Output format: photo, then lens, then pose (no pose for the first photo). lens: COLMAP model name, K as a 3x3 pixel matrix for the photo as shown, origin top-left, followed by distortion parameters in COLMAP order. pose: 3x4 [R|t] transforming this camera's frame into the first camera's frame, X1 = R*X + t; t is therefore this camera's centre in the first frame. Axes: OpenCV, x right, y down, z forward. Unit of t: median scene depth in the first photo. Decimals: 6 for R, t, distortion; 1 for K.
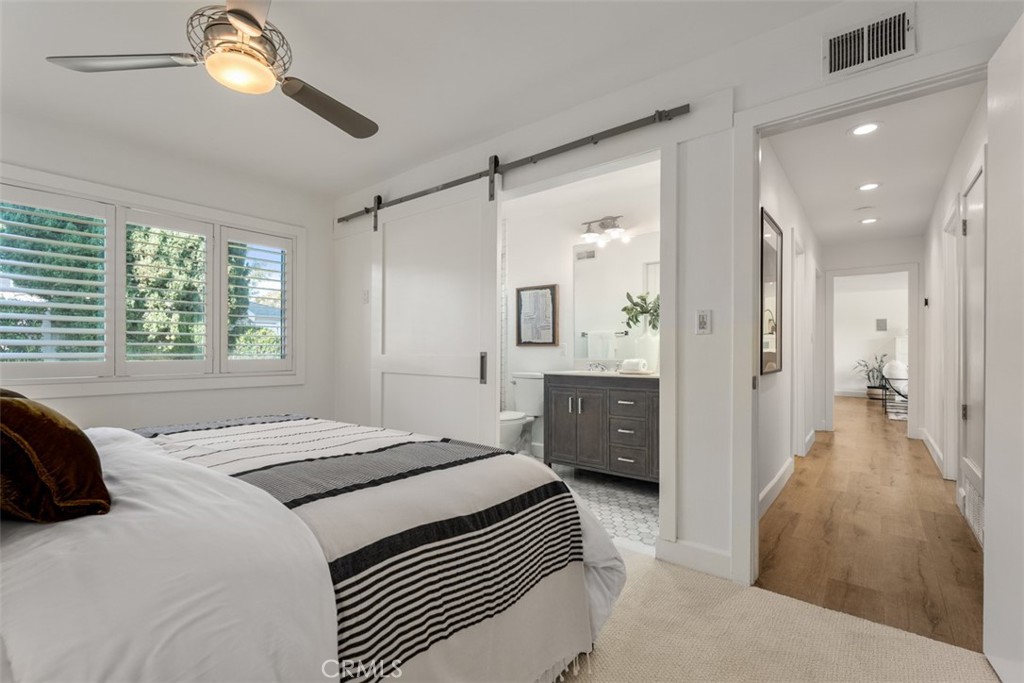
lens RADIAL K [[448.4, 0, 506.7], [0, 448.4, 347.1], [0, 0, 1]] dist [-0.000788, -0.000070]
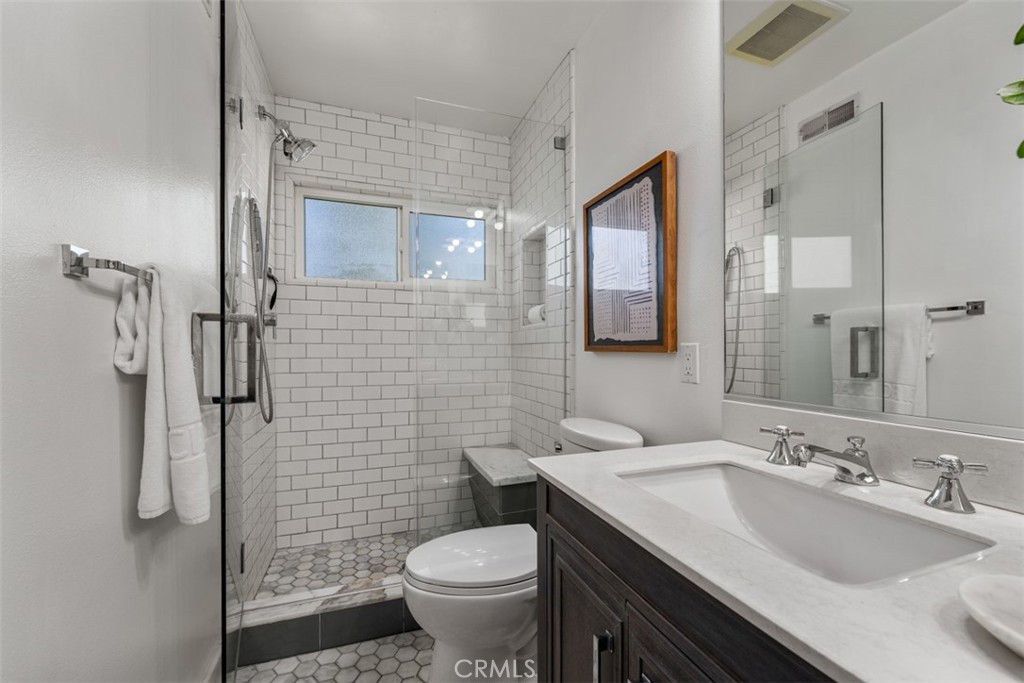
lens RADIAL K [[414.2, 0, 508.0], [0, 414.2, 351.4], [0, 0, 1]] dist [0.001912, 0.000028]
pose [[0.851673, -0.000179, -0.524074, 0.168517], [0.006240, 0.999933, 0.009799, -0.006266], [0.524037, -0.011615, 0.851616, 0.702115]]
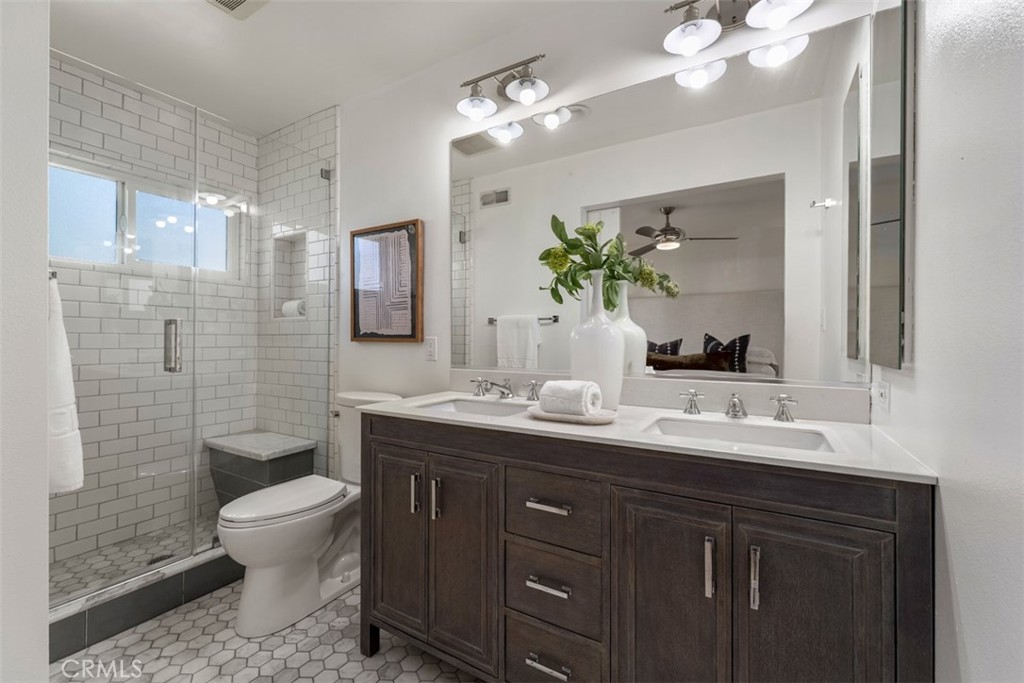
lens RADIAL K [[427.5, 0, 505.0], [0, 427.5, 330.9], [0, 0, 1]] dist [-0.001969, -0.000161]
pose [[0.991178, 0.003295, 0.132496, 0.144986], [-0.001896, 0.999941, -0.010678, -0.010010], [-0.132524, 0.010332, 0.991126, 0.515750]]
